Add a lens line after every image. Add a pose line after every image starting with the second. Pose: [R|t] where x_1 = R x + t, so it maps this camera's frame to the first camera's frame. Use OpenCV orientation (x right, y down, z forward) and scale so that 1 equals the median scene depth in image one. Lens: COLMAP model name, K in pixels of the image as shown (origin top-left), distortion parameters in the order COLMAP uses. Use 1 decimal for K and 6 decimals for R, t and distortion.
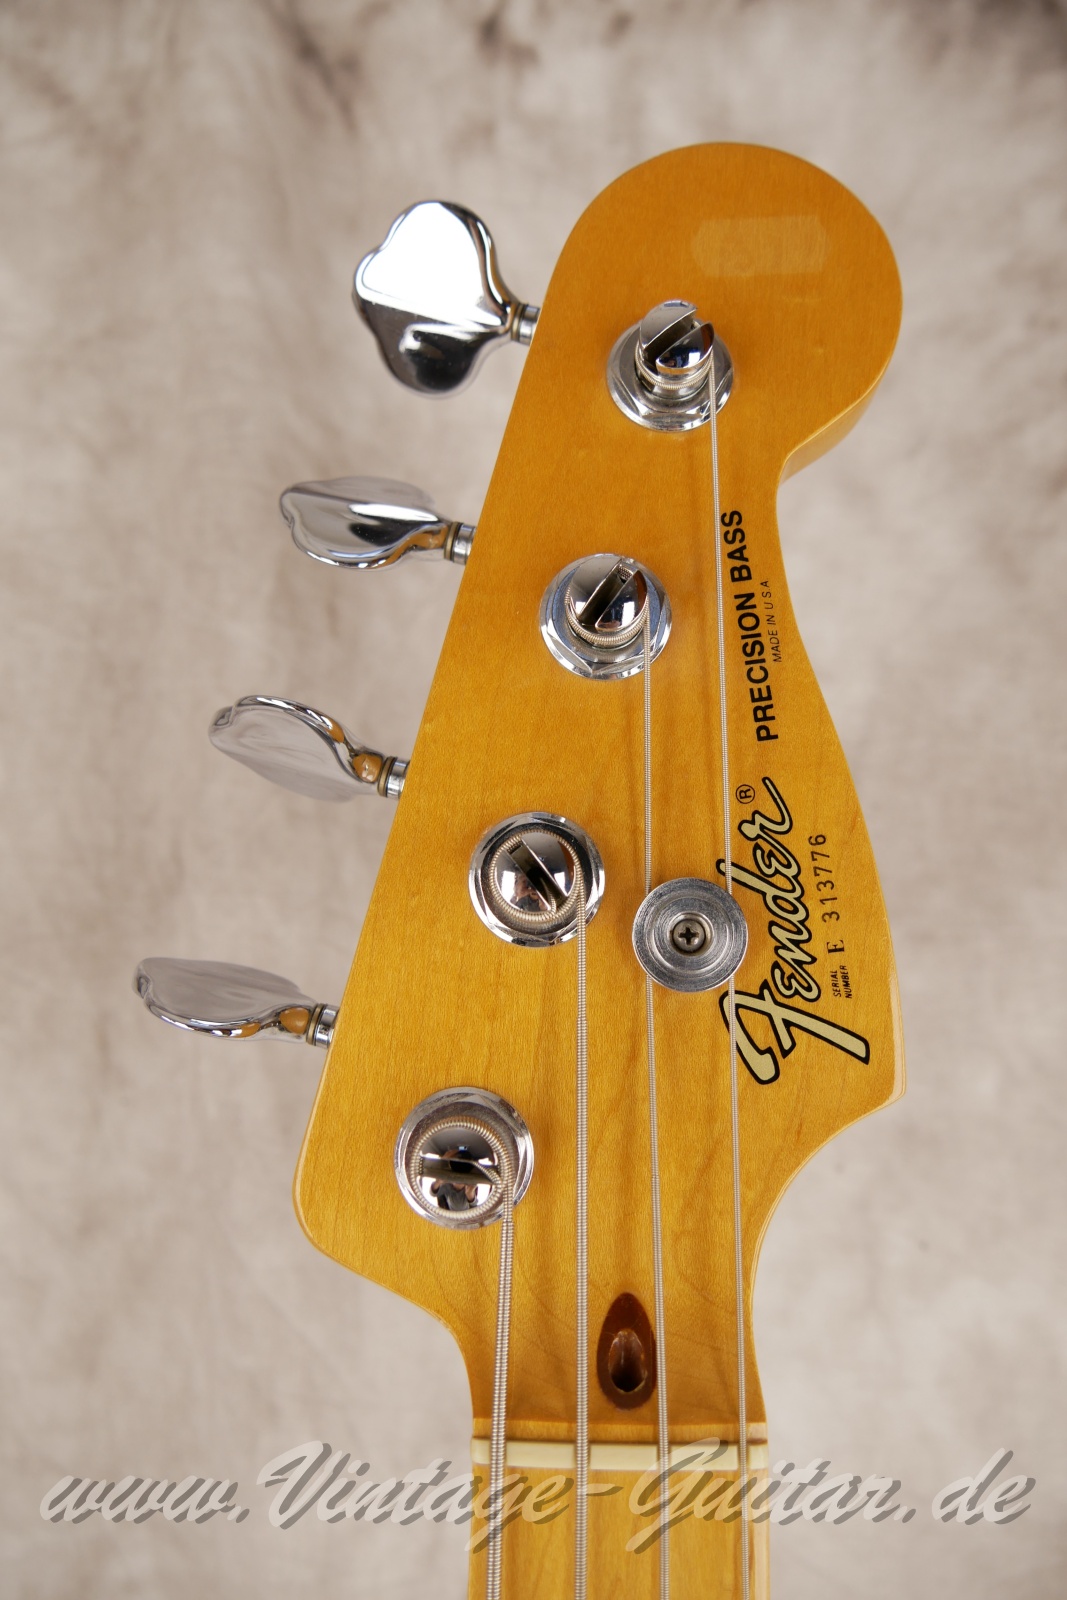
lens RADIAL K [[1340.2, 0, 525.4], [0, 1340.2, 790.8], [0, 0, 1]] dist [-0.069168, 0.026398]
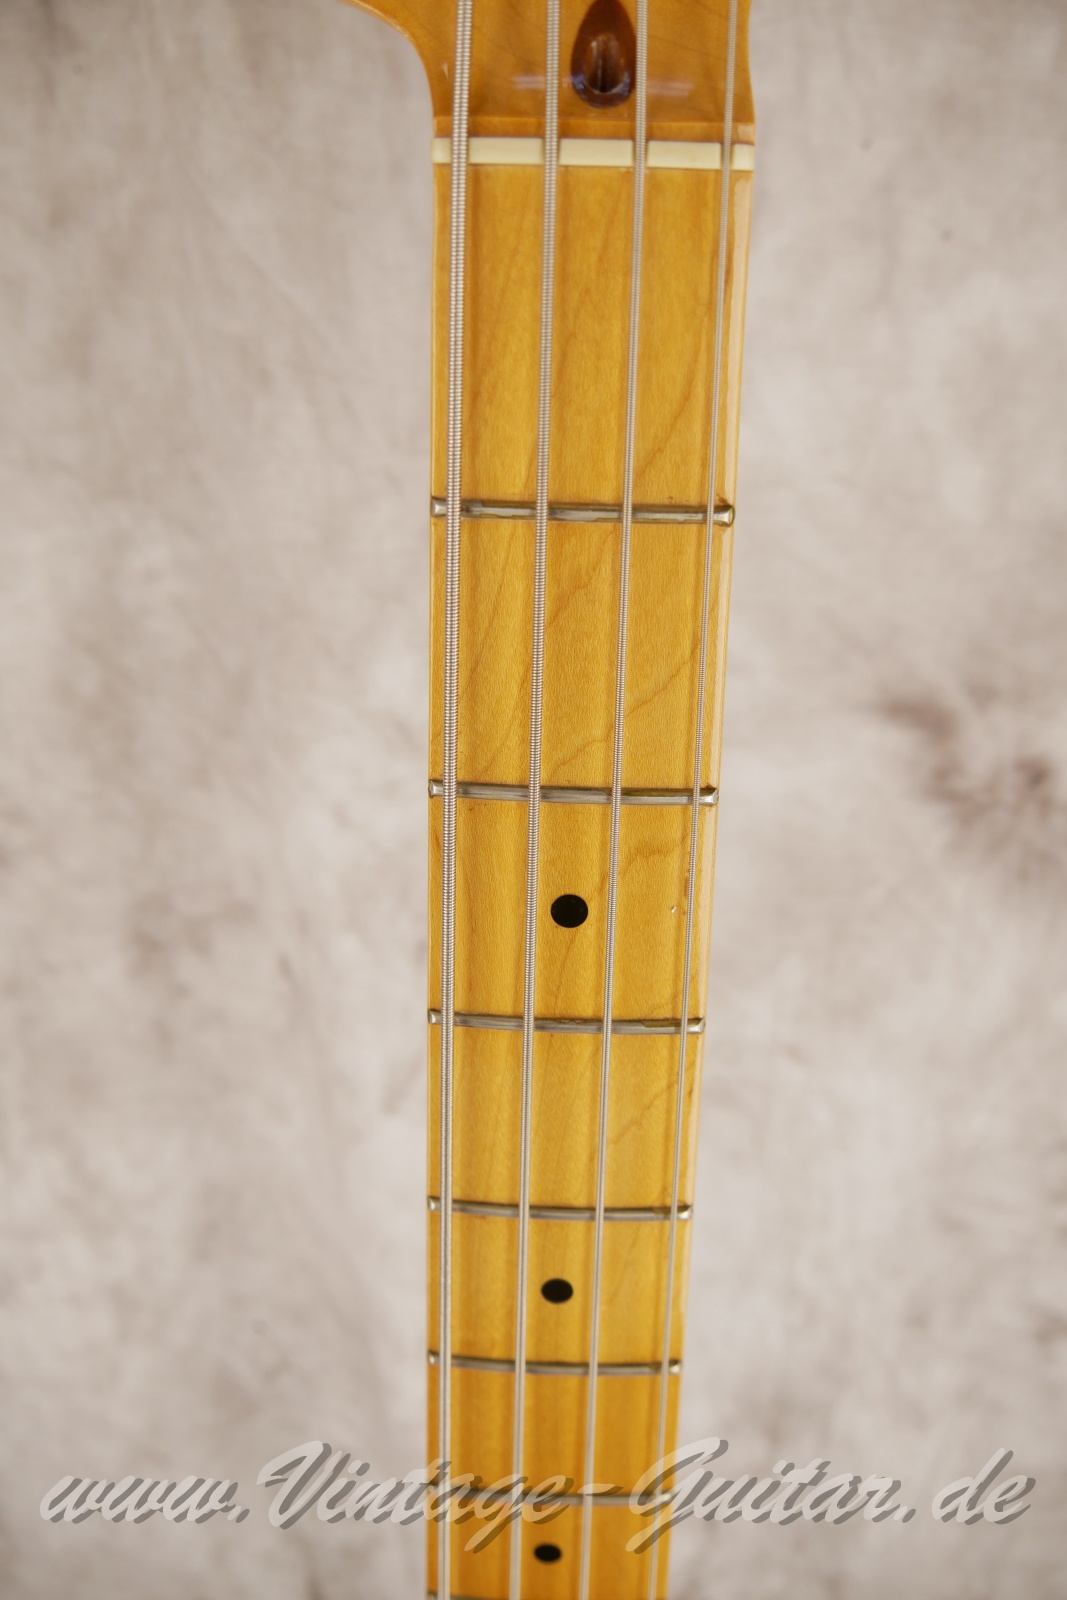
lens RADIAL K [[1340.2, 0, 541.5], [0, 1340.2, 800.8], [0, 0, 1]] dist [-0.069168, 0.026398]
pose [[0.999945, 0.009817, -0.003581, 0.043332], [-0.006332, 0.841818, 0.539724, 0.381880], [0.008313, -0.539672, 0.841835, -0.017933]]
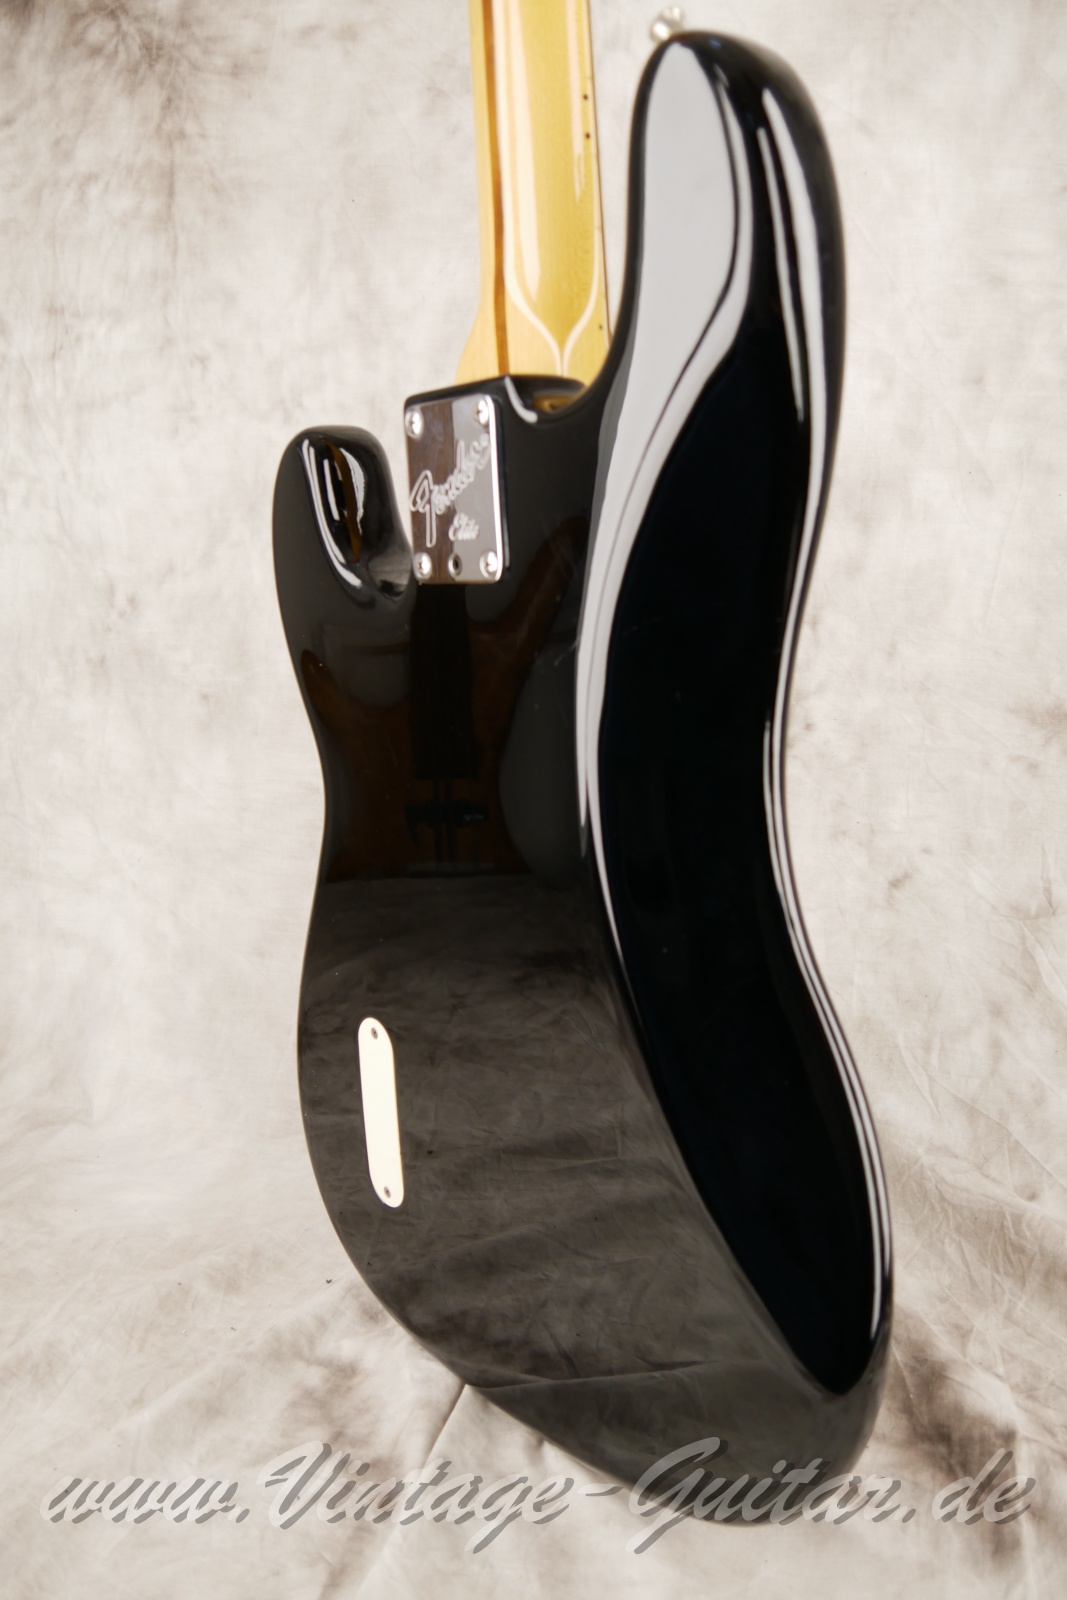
lens RADIAL K [[1340.2, 0, 544.2], [0, 1340.2, 803.3], [0, 0, 1]] dist [-0.069168, 0.026398]
pose [[0.982407, 0.048320, -0.180393, 0.417228], [-0.001595, 0.968083, 0.250625, 3.179680], [0.186746, -0.245928, 0.951128, -2.267294]]
